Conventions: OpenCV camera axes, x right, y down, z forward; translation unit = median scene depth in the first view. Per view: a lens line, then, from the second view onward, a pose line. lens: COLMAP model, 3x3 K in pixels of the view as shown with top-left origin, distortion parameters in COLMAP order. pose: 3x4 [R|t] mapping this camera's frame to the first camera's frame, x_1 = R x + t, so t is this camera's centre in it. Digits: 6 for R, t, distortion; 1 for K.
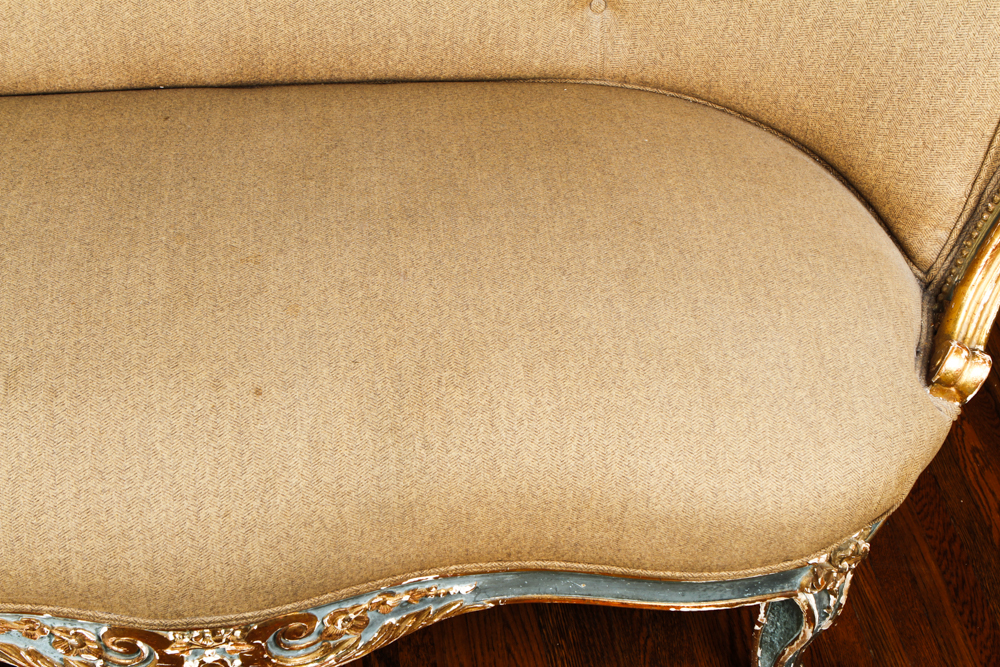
lens RADIAL K [[1434.7, 0, 498.9], [0, 1434.7, 335.1], [0, 0, 1]] dist [-0.059801, 0.000000]
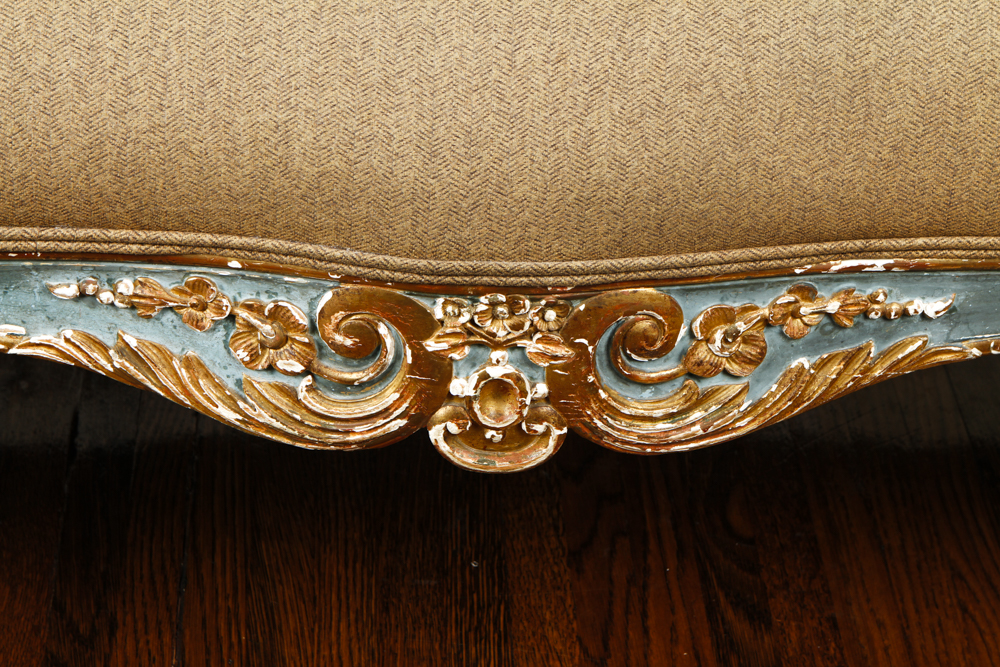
lens RADIAL K [[2438.5, 0, 504.7], [0, 2438.5, 335.9], [0, 0, 1]] dist [0.056285, 0.000000]
pose [[0.993989, 0.031685, -0.104792, -0.096560], [-0.055184, 0.971712, -0.229632, 0.444523], [0.094552, 0.234035, 0.967620, 0.035192]]
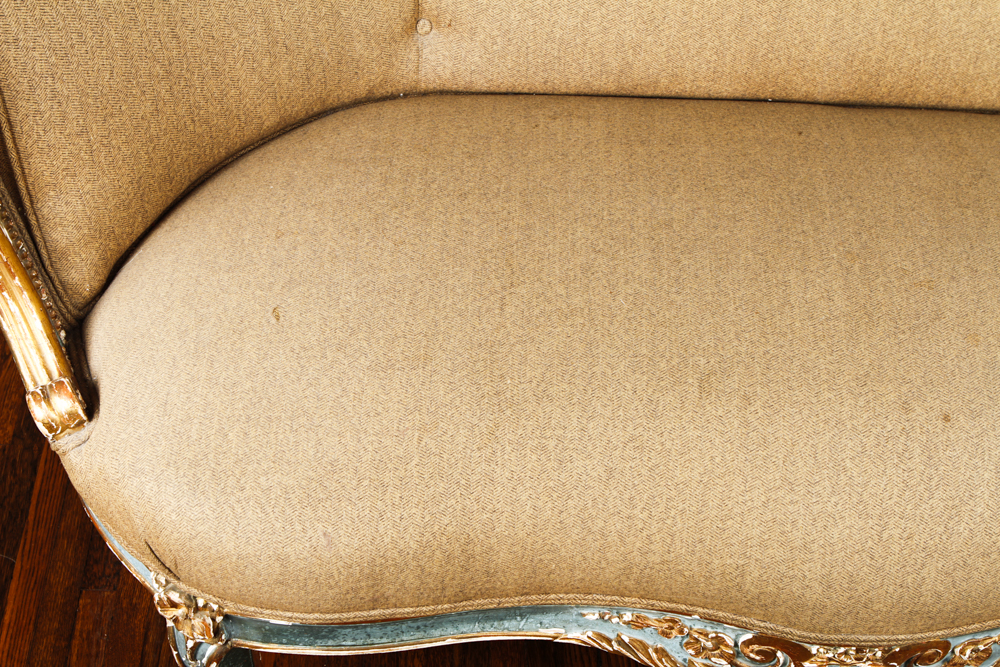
lens RADIAL K [[1434.7, 0, 503.8], [0, 1434.7, 334.7], [0, 0, 1]] dist [-0.059801, 0.000000]
pose [[0.988910, 0.091161, -0.117243, -0.345152], [-0.091352, 0.995812, 0.003758, 0.005644], [0.117095, 0.006994, 0.993096, -0.027392]]
